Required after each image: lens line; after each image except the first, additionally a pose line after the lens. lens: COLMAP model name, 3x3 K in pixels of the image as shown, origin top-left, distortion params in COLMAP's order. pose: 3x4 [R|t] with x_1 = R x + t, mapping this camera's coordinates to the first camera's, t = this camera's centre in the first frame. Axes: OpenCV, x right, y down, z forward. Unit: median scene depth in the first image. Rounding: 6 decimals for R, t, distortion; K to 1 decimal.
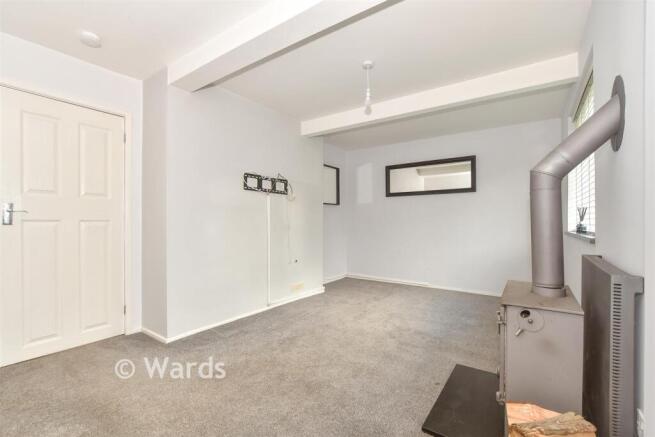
lens RADIAL K [[287.2, 0, 325.1], [0, 287.2, 224.4], [0, 0, 1]] dist [0.000212, -0.000058]
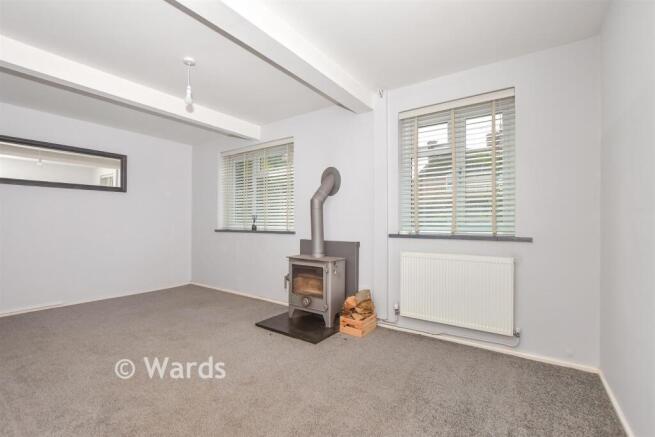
lens RADIAL K [[287.2, 0, 322.7], [0, 287.2, 215.5], [0, 0, 1]] dist [0.000212, -0.000058]
pose [[-0.019300, 0.029114, 0.999390, -0.803475], [-0.002596, 0.999571, -0.029170, -0.007089], [-0.999810, -0.003157, -0.019216, 0.558007]]
